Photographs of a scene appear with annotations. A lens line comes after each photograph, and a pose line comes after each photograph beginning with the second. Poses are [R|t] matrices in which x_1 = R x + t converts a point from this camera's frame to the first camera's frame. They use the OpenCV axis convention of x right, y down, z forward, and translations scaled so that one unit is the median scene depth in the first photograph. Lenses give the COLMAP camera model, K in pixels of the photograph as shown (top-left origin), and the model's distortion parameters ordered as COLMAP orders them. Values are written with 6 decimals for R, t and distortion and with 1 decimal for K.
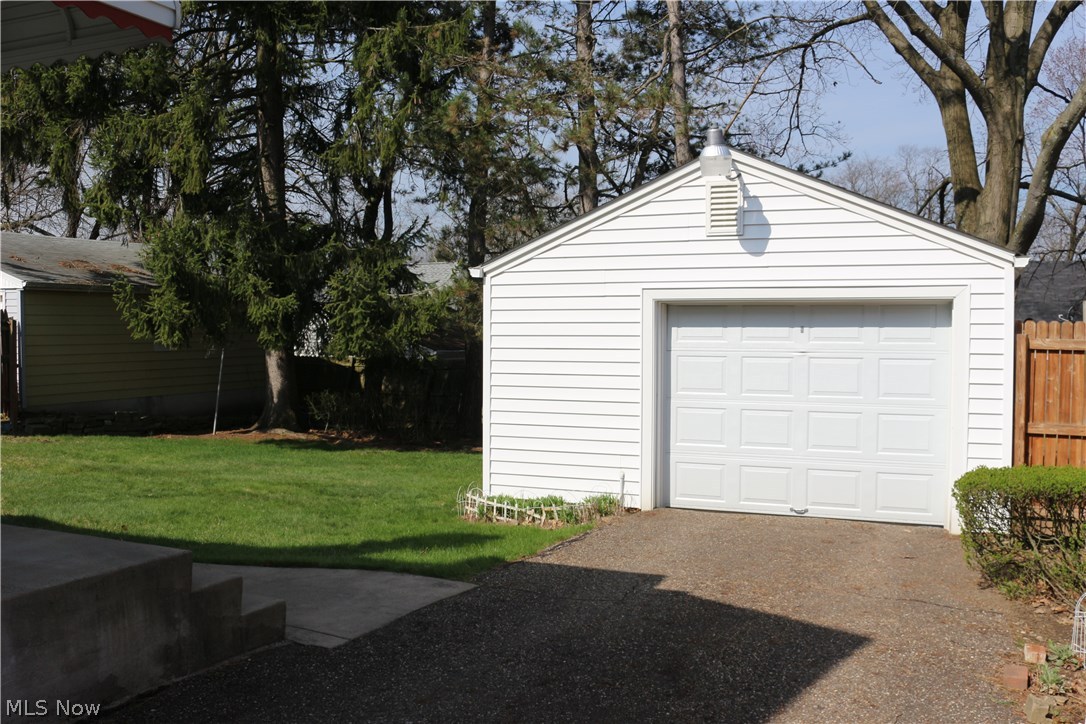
lens RADIAL K [[1029.6, 0, 537.8], [0, 1029.6, 372.6], [0, 0, 1]] dist [-0.076228, 0.000000]
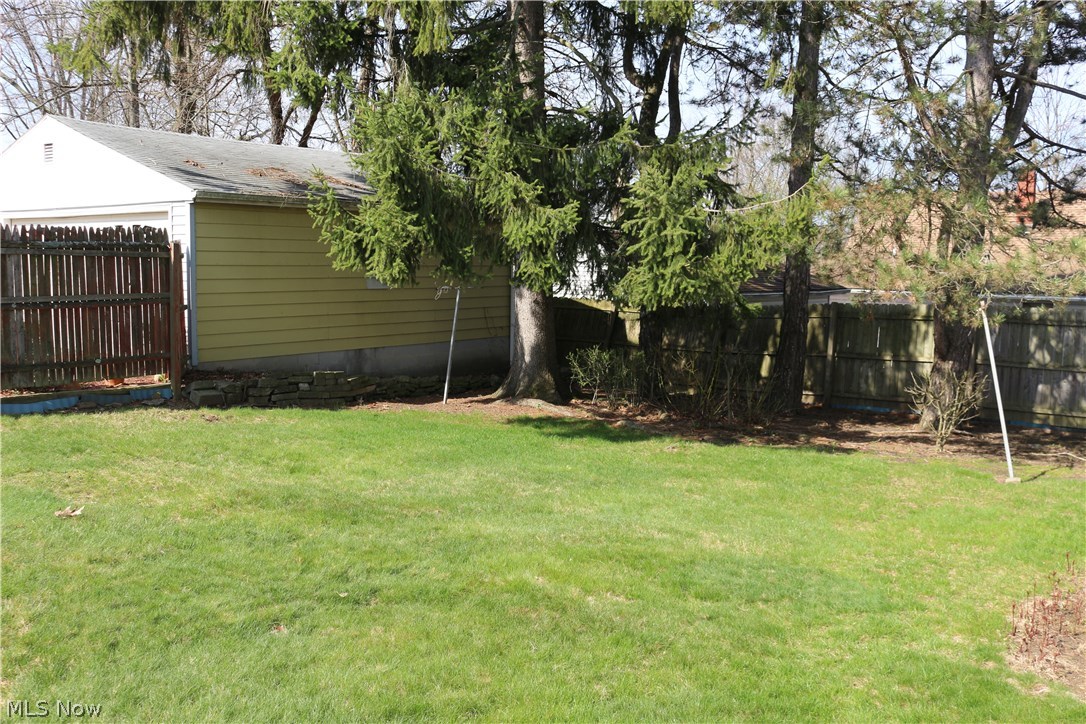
lens RADIAL K [[1029.6, 0, 546.5], [0, 1029.6, 363.3], [0, 0, 1]] dist [-0.076228, 0.000000]
pose [[0.981074, 0.029356, -0.191394, -0.121736], [-0.019951, 0.998505, 0.050881, -0.008795], [0.192602, -0.046100, 0.980194, 0.338898]]
